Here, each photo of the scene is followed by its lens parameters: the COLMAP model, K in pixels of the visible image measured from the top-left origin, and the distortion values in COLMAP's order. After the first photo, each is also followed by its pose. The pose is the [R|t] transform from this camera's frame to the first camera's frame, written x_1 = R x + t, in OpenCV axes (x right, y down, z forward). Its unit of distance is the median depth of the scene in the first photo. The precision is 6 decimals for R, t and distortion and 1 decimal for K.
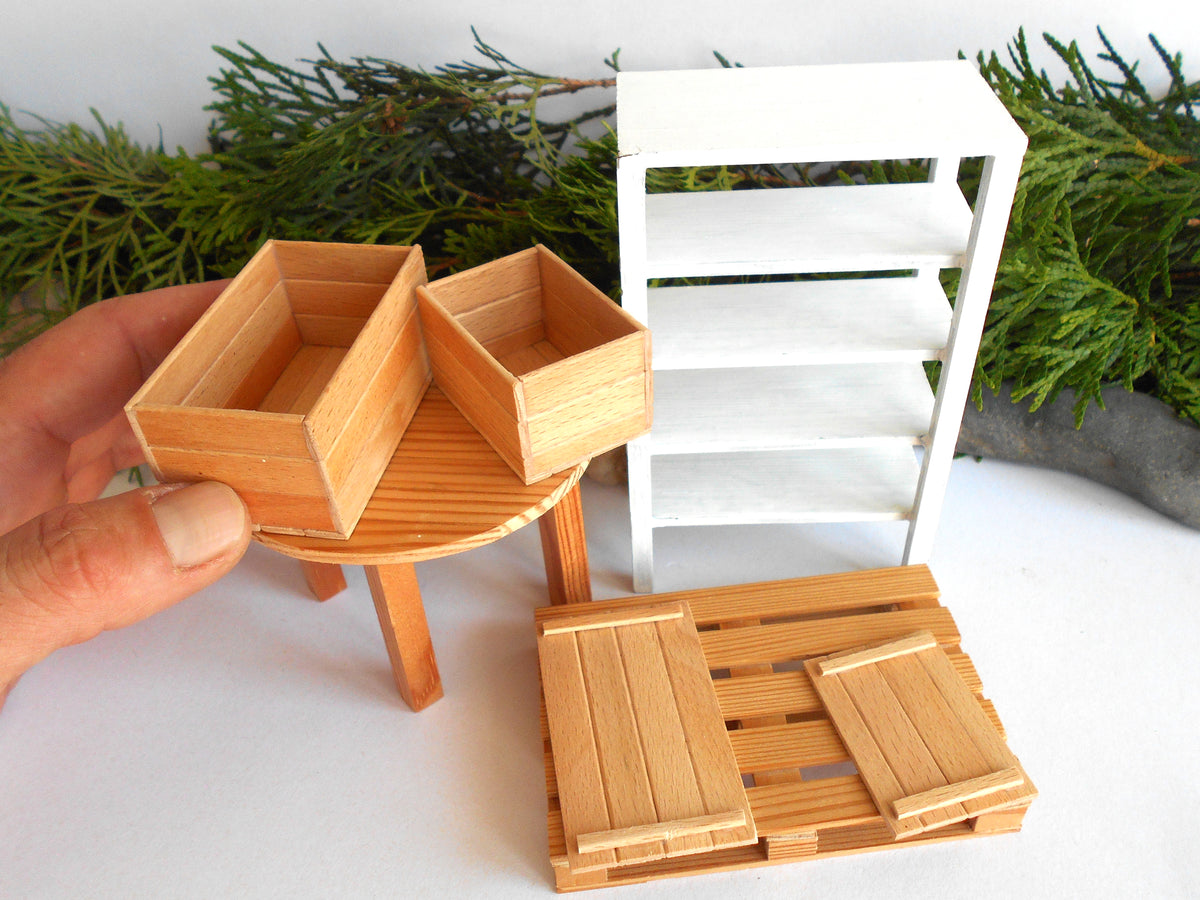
lens RADIAL K [[1044.5, 0, 600.0], [0, 1044.5, 450.0], [0, 0, 1]] dist [-0.016390, 0.003826]
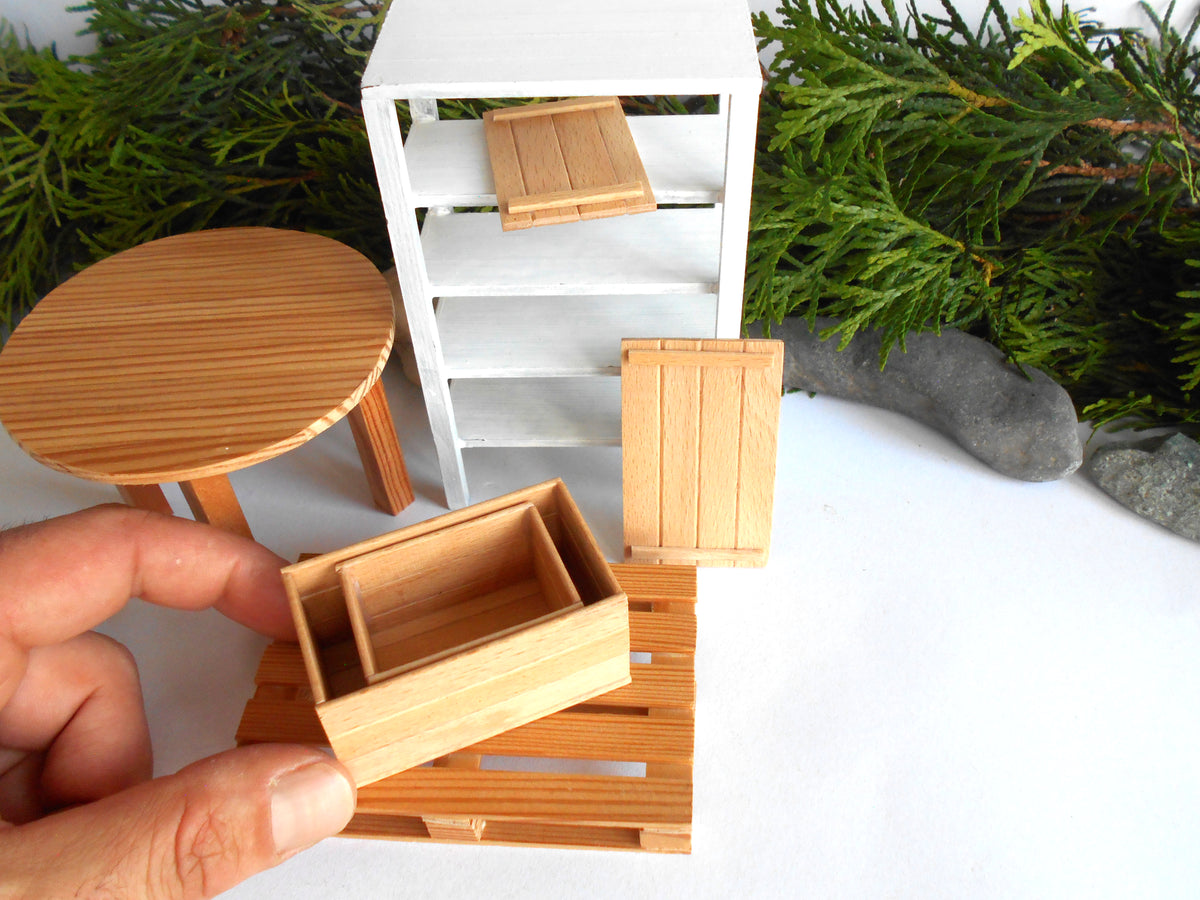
lens RADIAL K [[1054.6, 0, 599.6], [0, 1054.6, 454.5], [0, 0, 1]] dist [-0.023806, 0.026709]
pose [[0.998329, 0.048186, -0.031909, 0.189797], [-0.045127, 0.994875, 0.090487, -0.016588], [0.036106, -0.088895, 0.995386, -0.027236]]
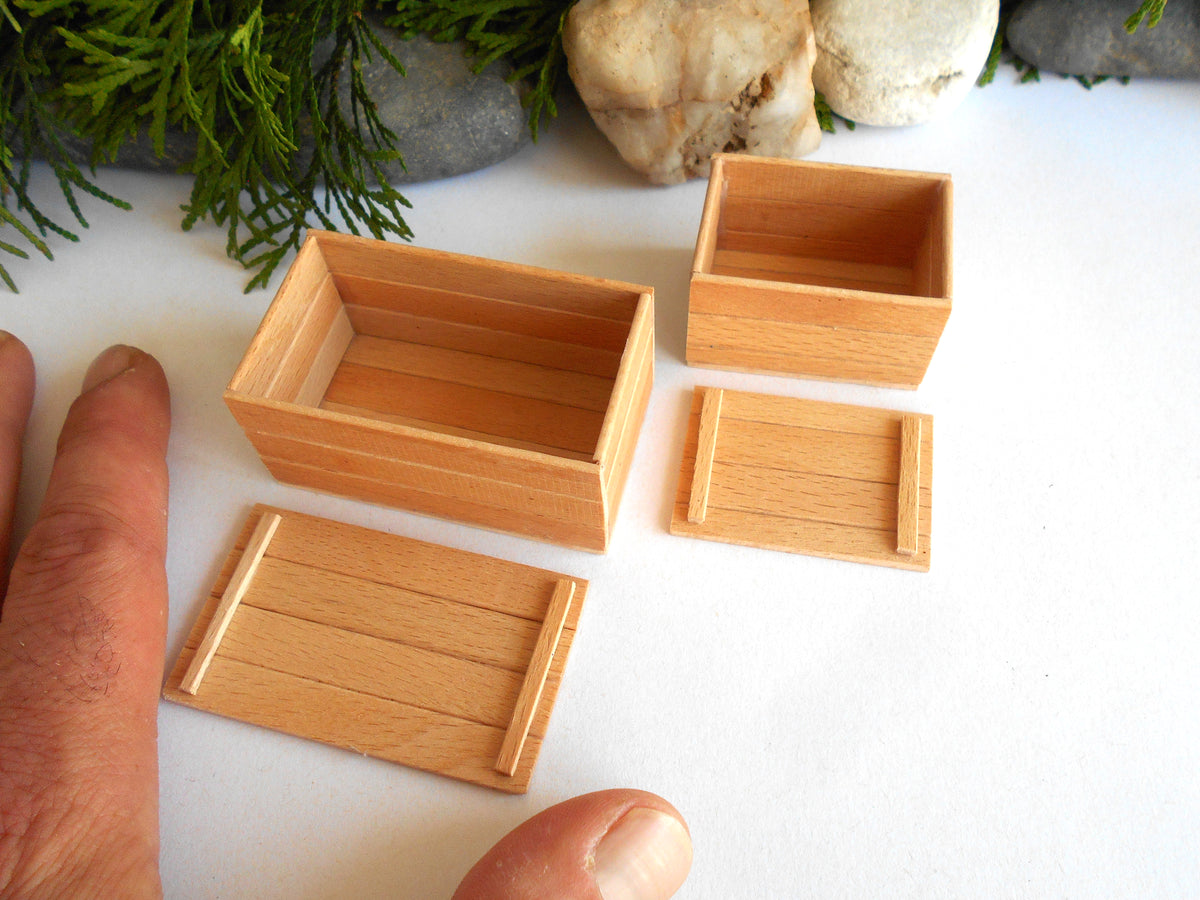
lens RADIAL K [[1023.0, 0, 601.3], [0, 1023.0, 444.5], [0, 0, 1]] dist [-0.030512, 0.023448]
pose [[0.974630, -0.185994, 0.124513, -0.163259], [0.138595, 0.938320, 0.316776, -0.030225], [-0.175751, -0.291482, 0.940292, 0.268267]]
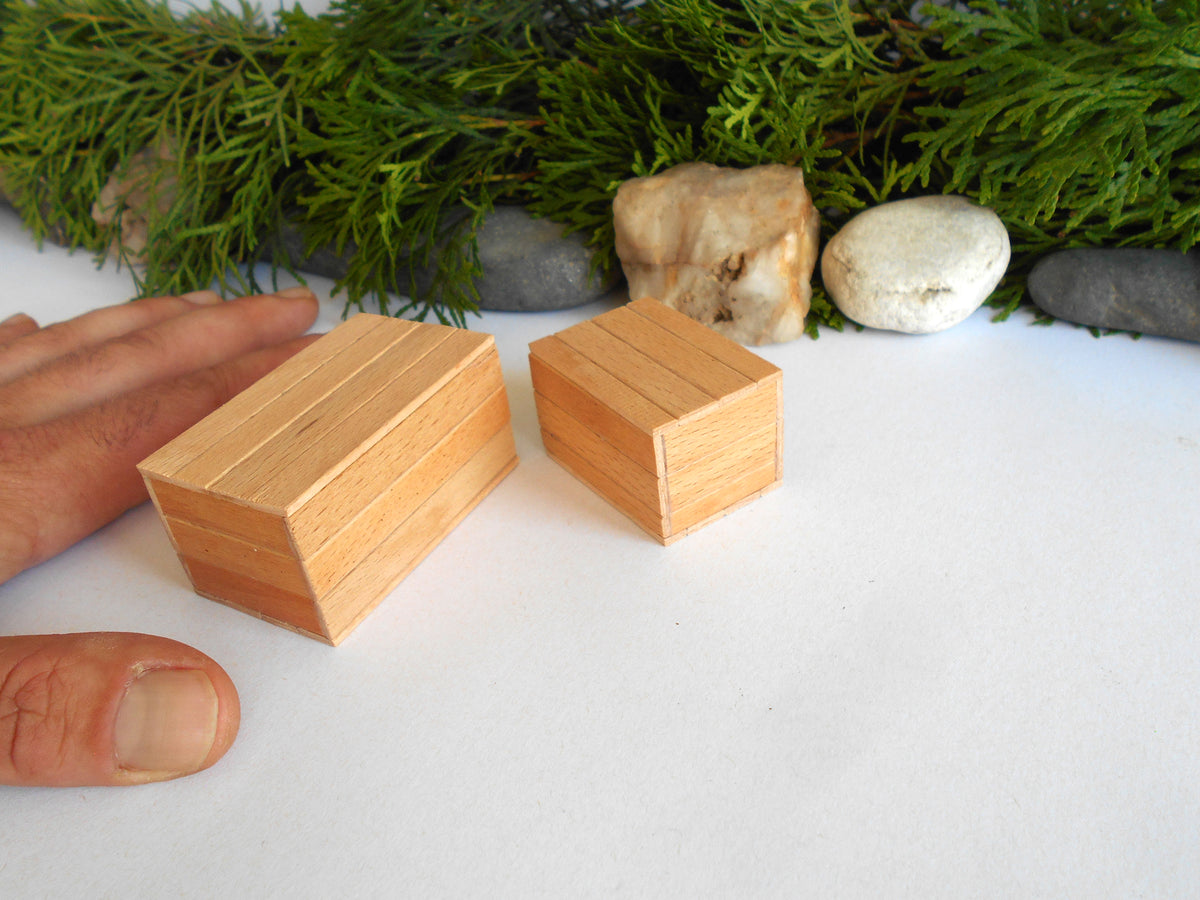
lens RADIAL K [[1018.2, 0, 600.2], [0, 1018.2, 443.8], [0, 0, 1]] dist [-0.034496, 0.019465]
pose [[0.978564, 0.074243, -0.192094, 0.106387], [-0.091173, 0.992548, -0.080839, 0.192873], [0.184661, 0.096620, 0.978041, 0.147063]]
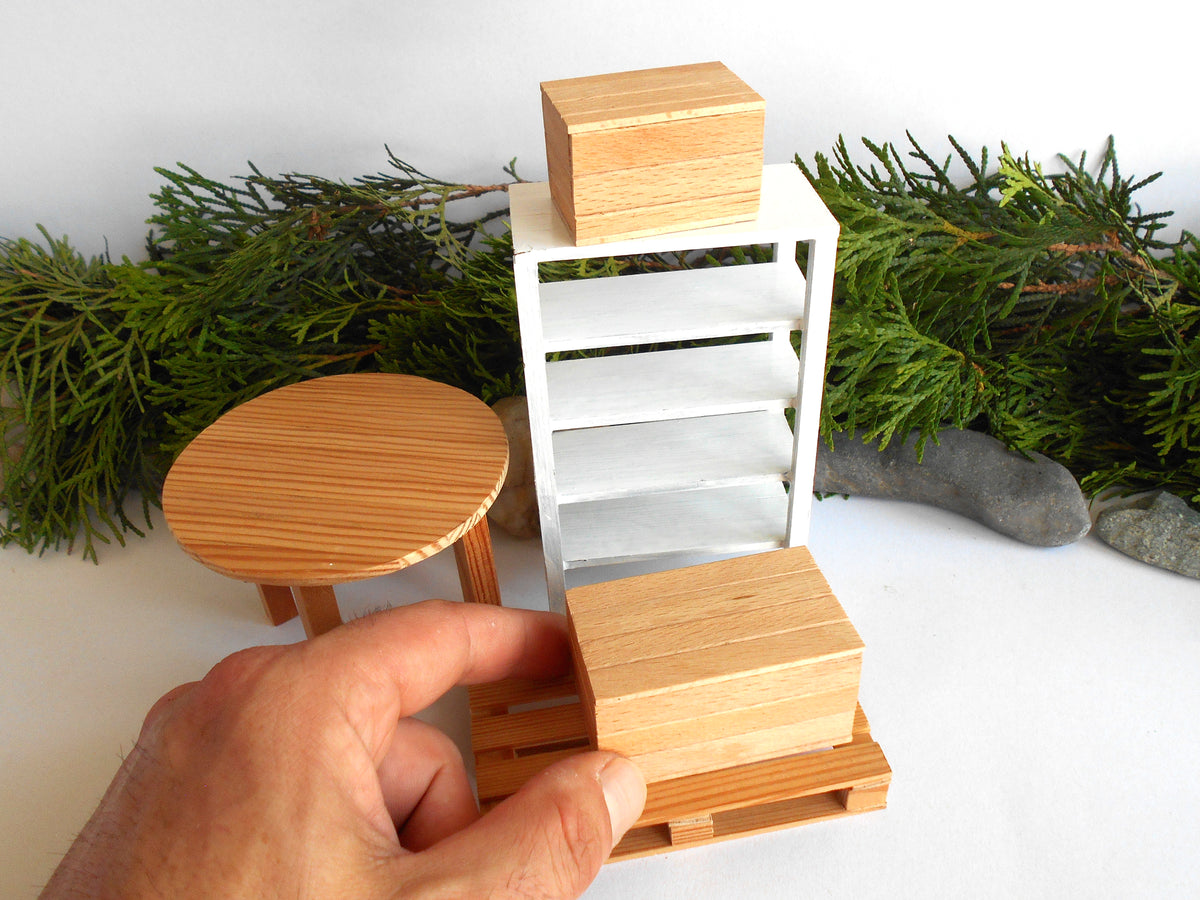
lens RADIAL K [[1044.5, 0, 600.0], [0, 1044.5, 450.0], [0, 0, 1]] dist [-0.016390, 0.003826]
pose [[0.996187, -0.050629, 0.071048, 0.013620], [0.056247, 0.995252, -0.079434, 0.033051], [-0.066689, 0.083127, 0.994305, -0.127810]]
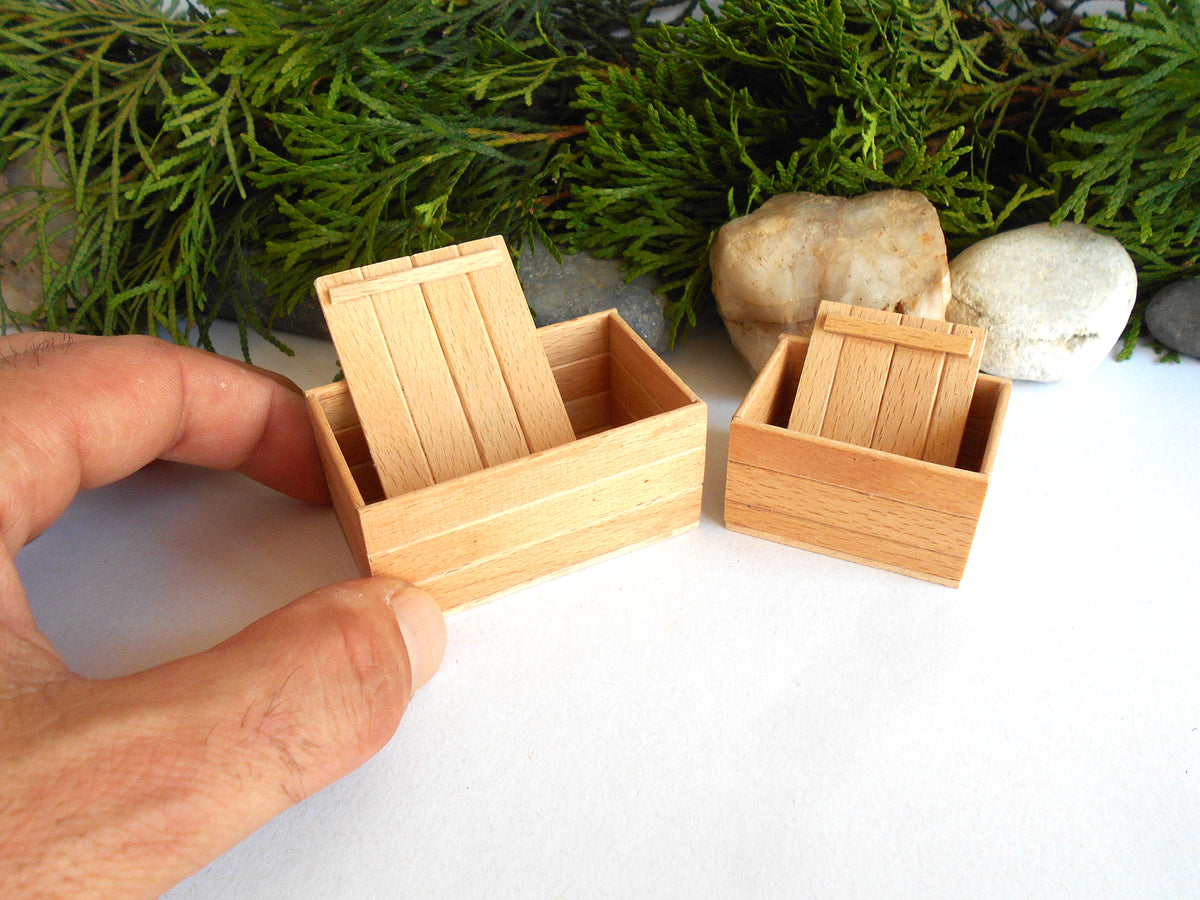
lens RADIAL K [[1023.0, 0, 601.3], [0, 1023.0, 444.5], [0, 0, 1]] dist [-0.030512, 0.023448]
pose [[0.999333, -0.002448, 0.036434, -0.159330], [0.003644, 0.999455, -0.032800, 0.084106], [-0.036334, 0.032911, 0.998798, 0.262929]]
